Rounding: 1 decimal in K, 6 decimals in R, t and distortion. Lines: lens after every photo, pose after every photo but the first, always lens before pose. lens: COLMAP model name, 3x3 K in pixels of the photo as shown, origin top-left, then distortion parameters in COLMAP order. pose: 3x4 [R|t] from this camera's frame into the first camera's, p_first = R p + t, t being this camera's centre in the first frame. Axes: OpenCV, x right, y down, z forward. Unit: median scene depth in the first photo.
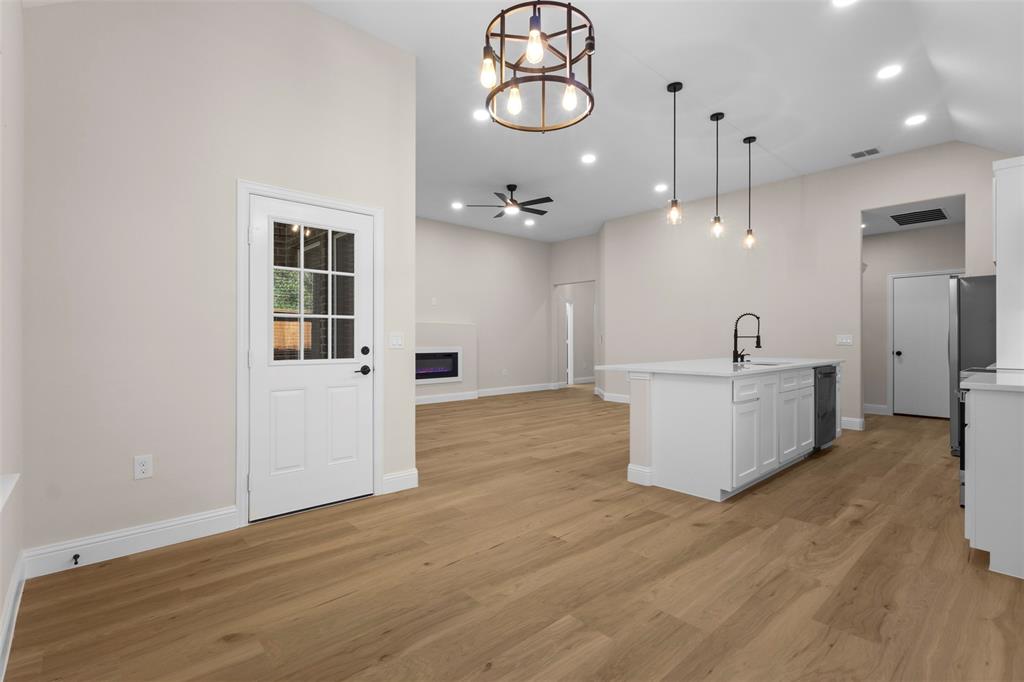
lens RADIAL K [[473.9, 0, 512.7], [0, 473.9, 337.5], [0, 0, 1]] dist [0.003358, 0.000938]
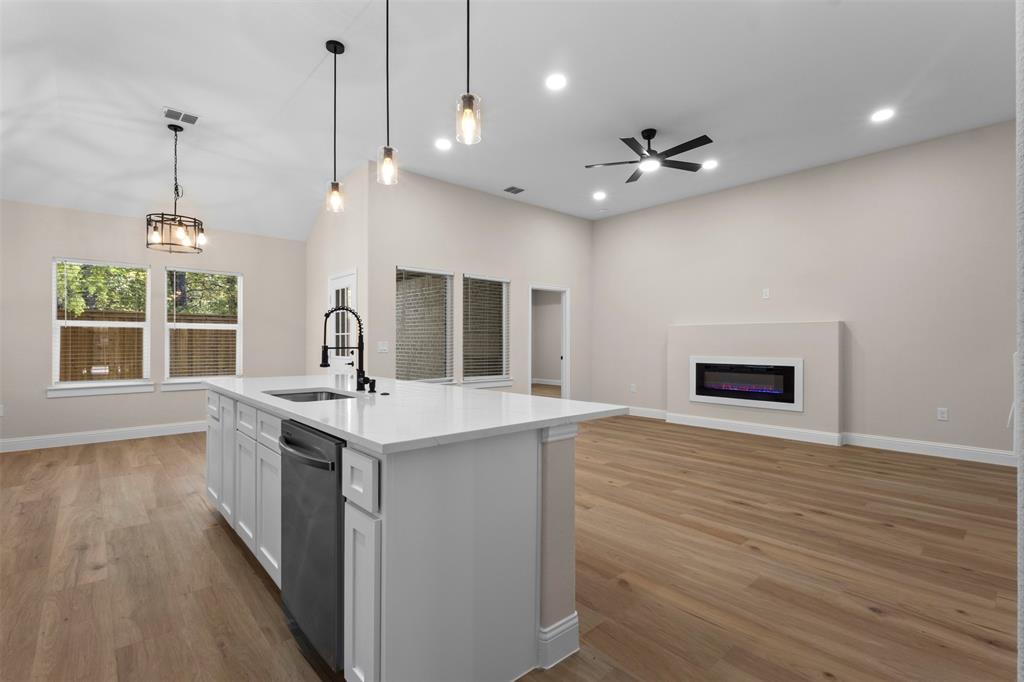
lens RADIAL K [[473.9, 0, 510.1], [0, 473.9, 340.1], [0, 0, 1]] dist [0.003358, 0.000938]
pose [[-0.013701, -0.003655, -0.999899, 0.923196], [0.004167, 0.999984, -0.003712, -0.006887], [0.999897, -0.004217, -0.013685, 1.038517]]
